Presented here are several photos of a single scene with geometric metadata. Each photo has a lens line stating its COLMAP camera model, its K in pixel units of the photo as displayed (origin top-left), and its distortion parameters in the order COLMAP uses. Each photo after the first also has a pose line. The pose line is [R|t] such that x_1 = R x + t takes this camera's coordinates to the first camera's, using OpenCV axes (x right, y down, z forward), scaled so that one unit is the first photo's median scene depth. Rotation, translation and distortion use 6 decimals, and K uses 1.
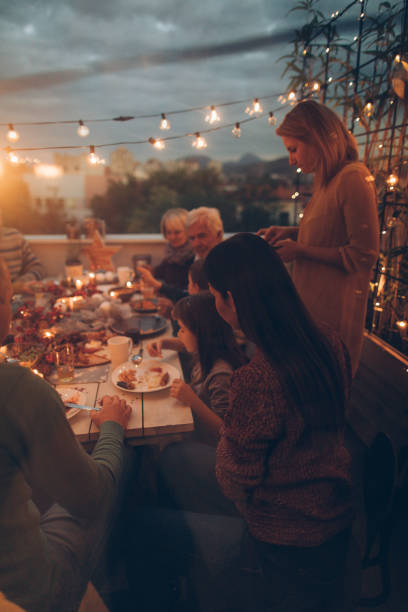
lens RADIAL K [[411.0, 0, 206.4], [0, 411.0, 308.4], [0, 0, 1]] dist [0.001077, 0.000413]
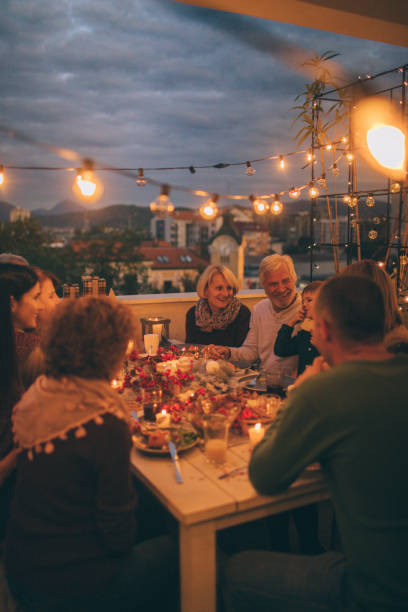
lens RADIAL K [[577.3, 0, 204.0], [0, 577.3, 306.0], [0, 0, 1]] dist [-0.002886, 0.001328]
pose [[0.948773, -0.039941, 0.313423, -0.614476], [0.095115, 0.982067, -0.162779, 0.063439], [-0.301301, 0.184251, 0.935558, -0.159586]]
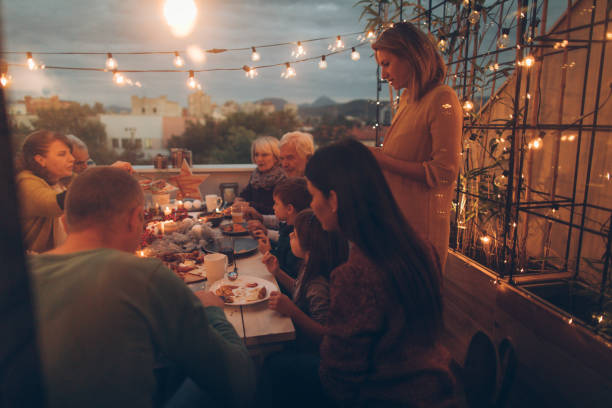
lens RADIAL K [[411.0, 0, 306.0], [0, 411.0, 204.0], [0, 0, 1]] dist [0.001077, 0.000413]
pose [[0.998448, -0.012830, 0.054186, -0.031168], [0.018407, 0.994437, -0.103716, 0.042317], [-0.052554, 0.104553, 0.993130, -0.023019]]
